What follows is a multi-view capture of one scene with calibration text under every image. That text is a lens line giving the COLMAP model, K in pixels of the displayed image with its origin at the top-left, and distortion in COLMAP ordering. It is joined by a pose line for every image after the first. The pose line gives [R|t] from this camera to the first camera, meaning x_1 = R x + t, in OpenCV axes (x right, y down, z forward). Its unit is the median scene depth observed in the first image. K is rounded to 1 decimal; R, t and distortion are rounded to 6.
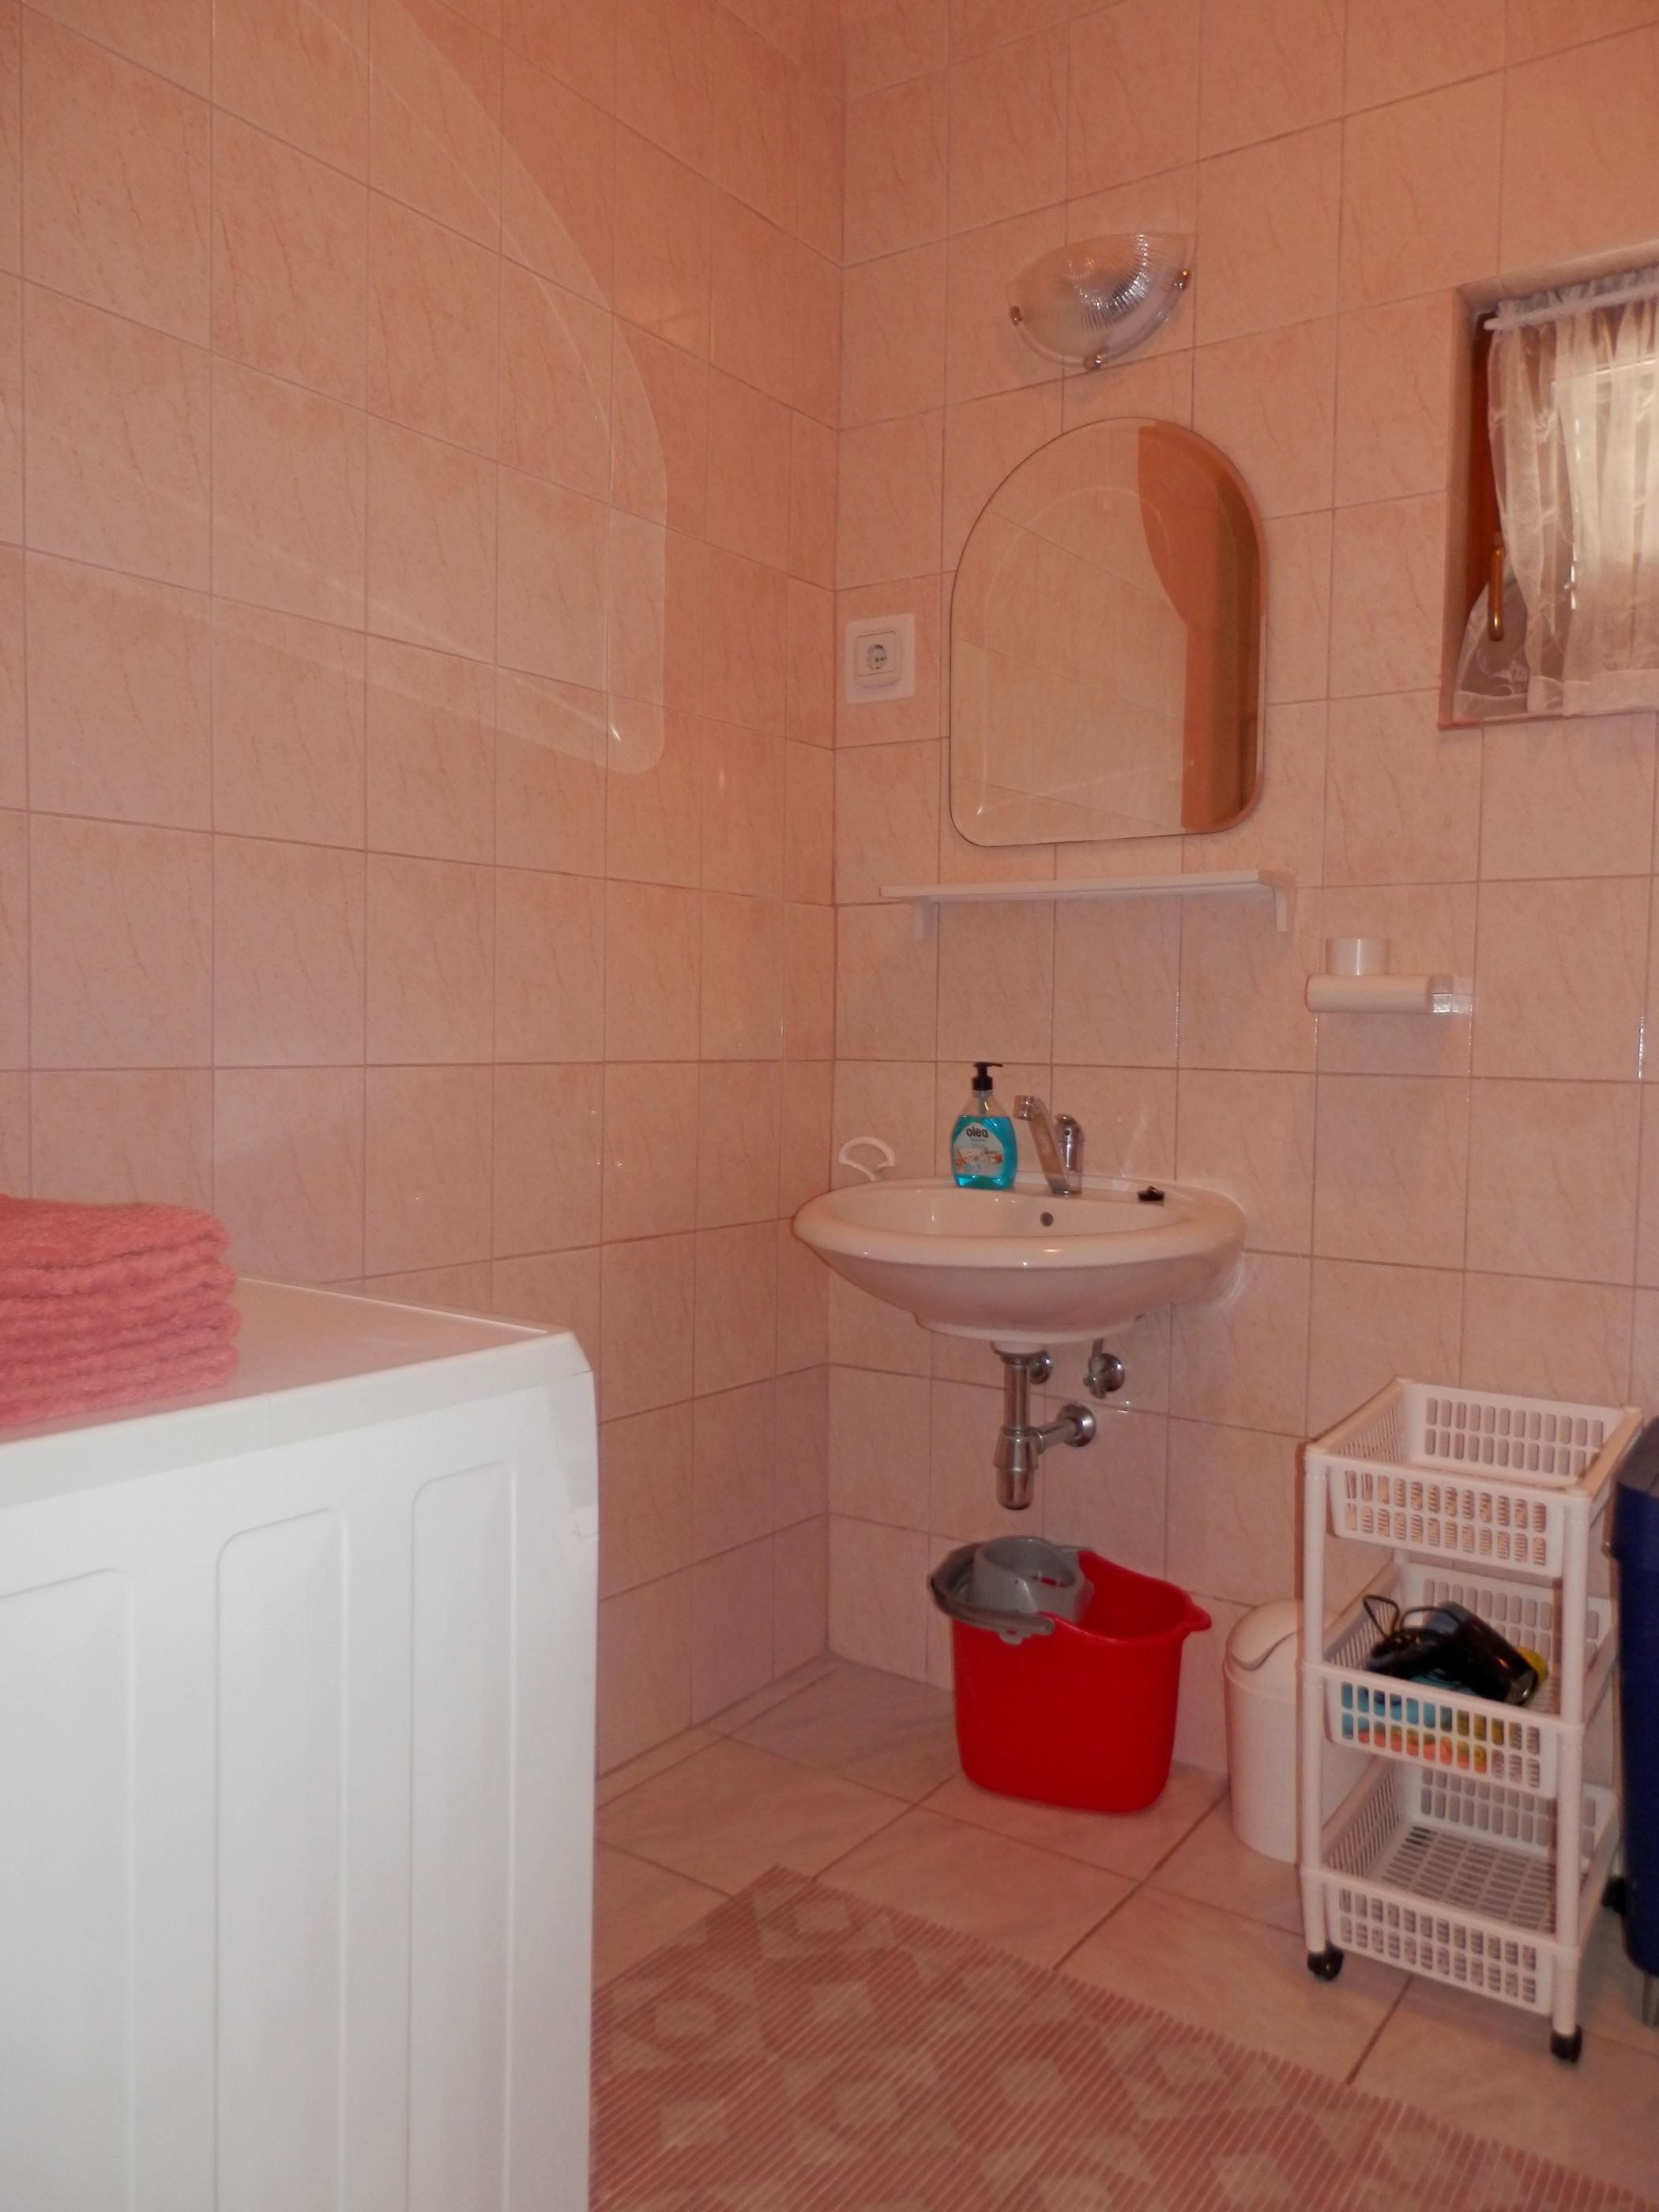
lens RADIAL K [[1631.5, 0, 829.5], [0, 1631.5, 1106.0], [0, 0, 1]] dist [-0.000593, 0.005779]
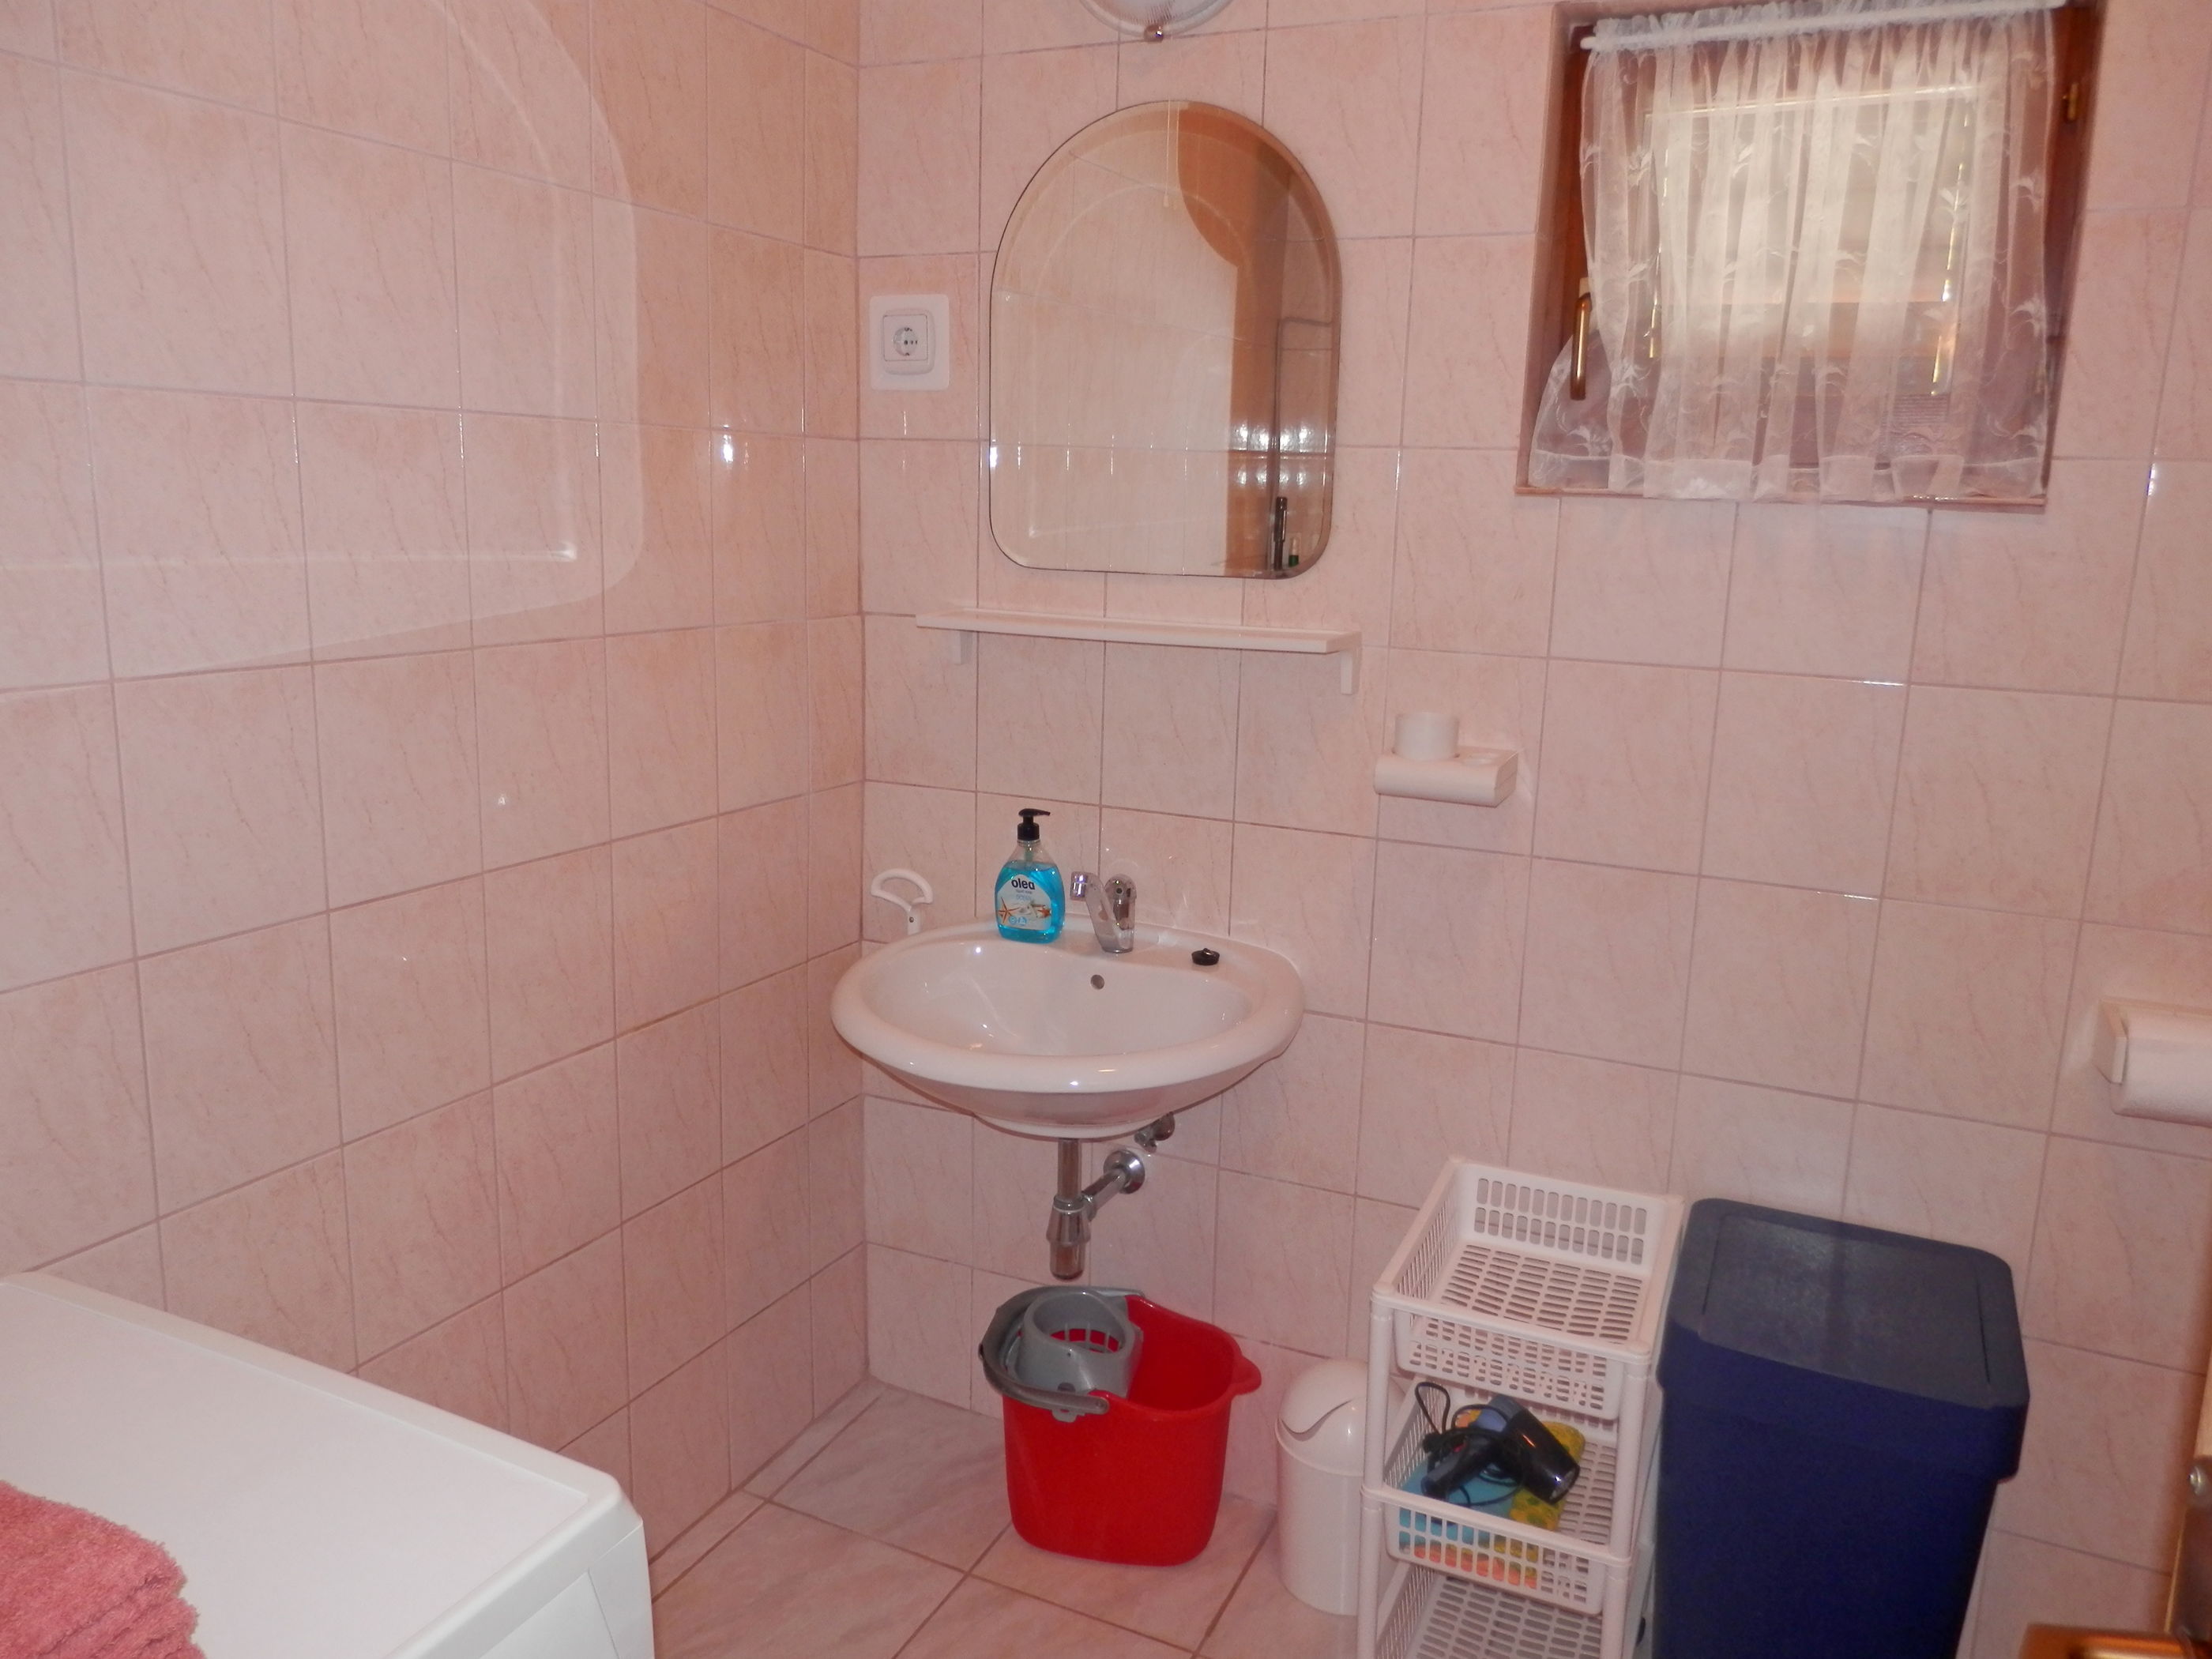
lens RADIAL K [[1631.5, 0, 1108.5], [0, 1631.5, 822.2], [0, 0, 1]] dist [-0.000593, 0.005779]
pose [[0.985173, -0.021023, 0.170270, -0.021666], [-0.004596, 0.988873, 0.148689, -0.168467], [-0.171502, -0.147267, 0.974115, 0.085553]]
